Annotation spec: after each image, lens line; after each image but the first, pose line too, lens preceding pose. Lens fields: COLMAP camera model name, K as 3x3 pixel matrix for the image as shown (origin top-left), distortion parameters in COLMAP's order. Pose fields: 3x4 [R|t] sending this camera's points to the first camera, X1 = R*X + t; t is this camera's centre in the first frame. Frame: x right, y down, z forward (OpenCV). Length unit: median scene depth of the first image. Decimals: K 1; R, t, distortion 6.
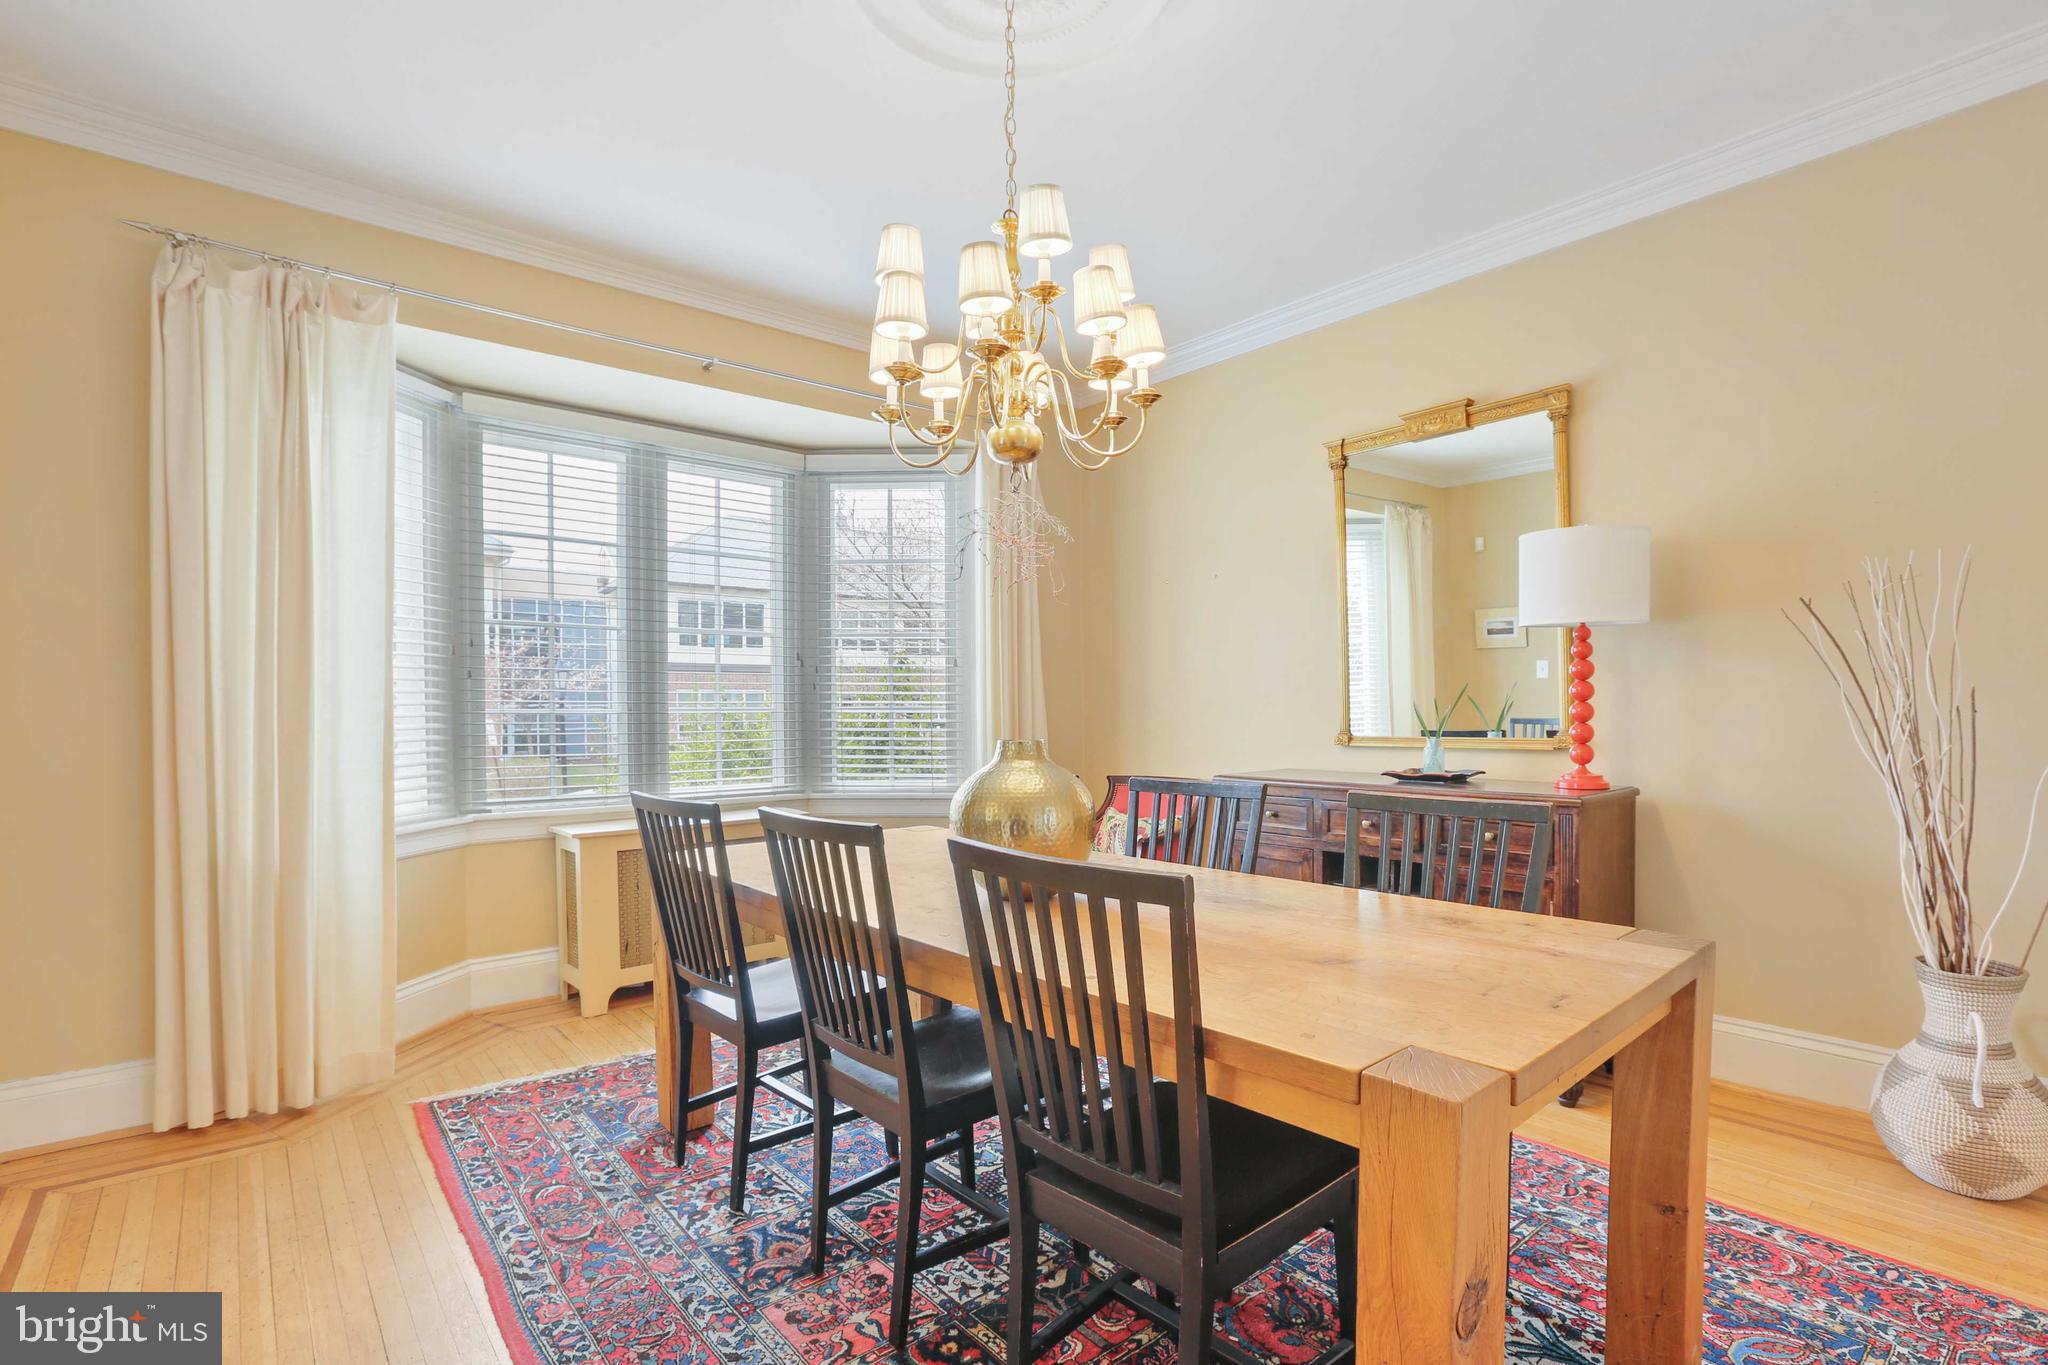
lens RADIAL K [[945.0, 0, 1018.1], [0, 945.0, 702.6], [0, 0, 1]] dist [-0.015580, 0.000407]
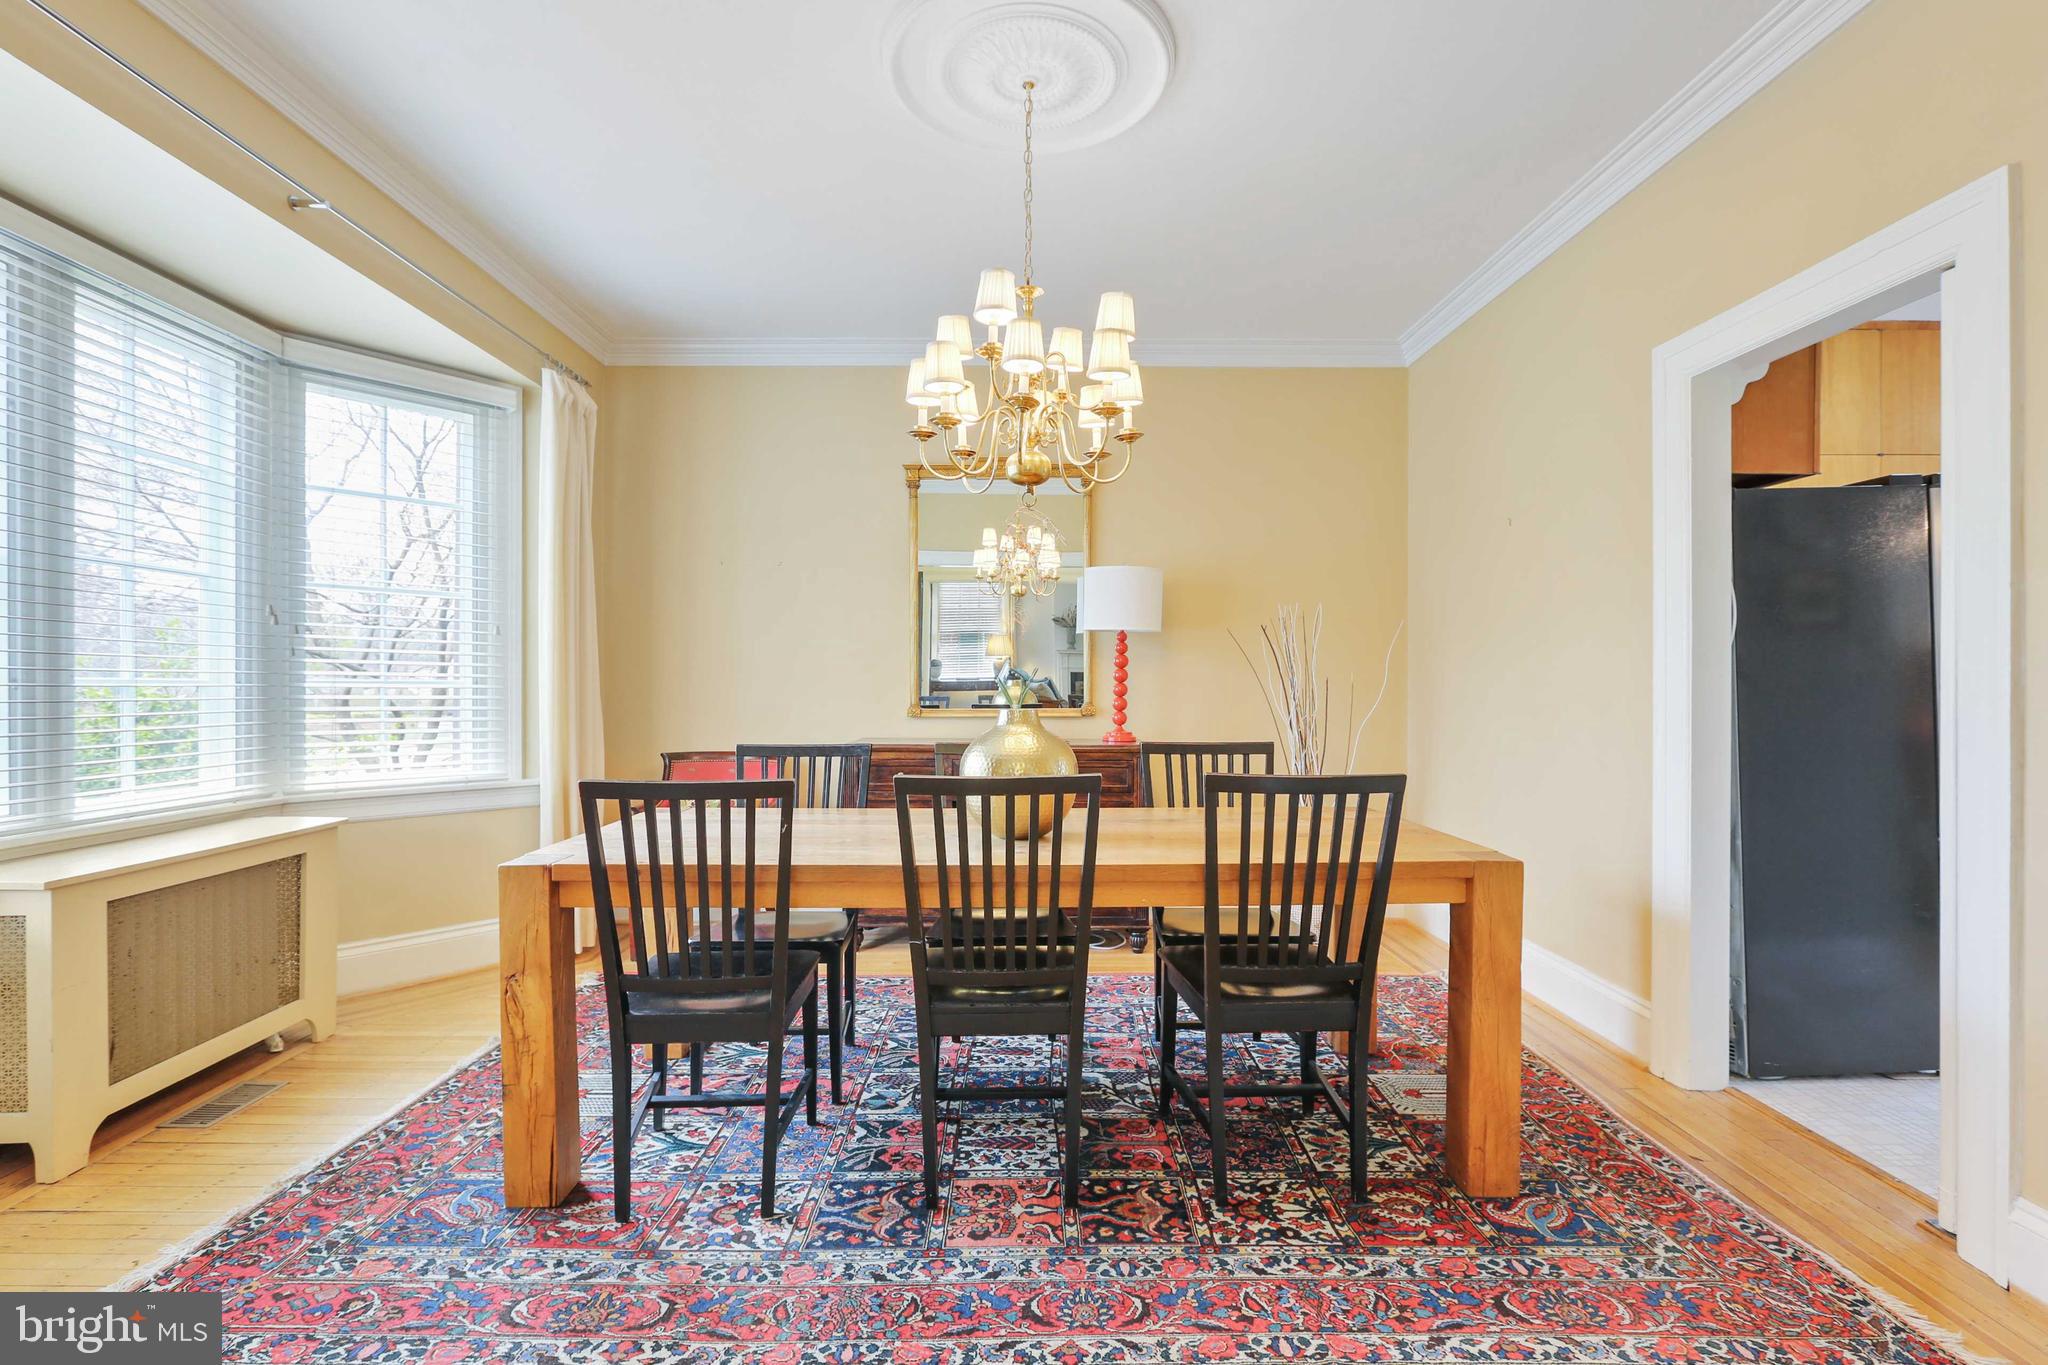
lens RADIAL K [[945.0, 0, 1012.8], [0, 945.0, 681.4], [0, 0, 1]] dist [-0.015580, 0.000407]
pose [[0.645542, 0.011543, 0.763638, -0.686523], [-0.008097, 0.999933, -0.008270, 0.011165], [-0.763682, -0.000844, 0.645592, 0.169065]]
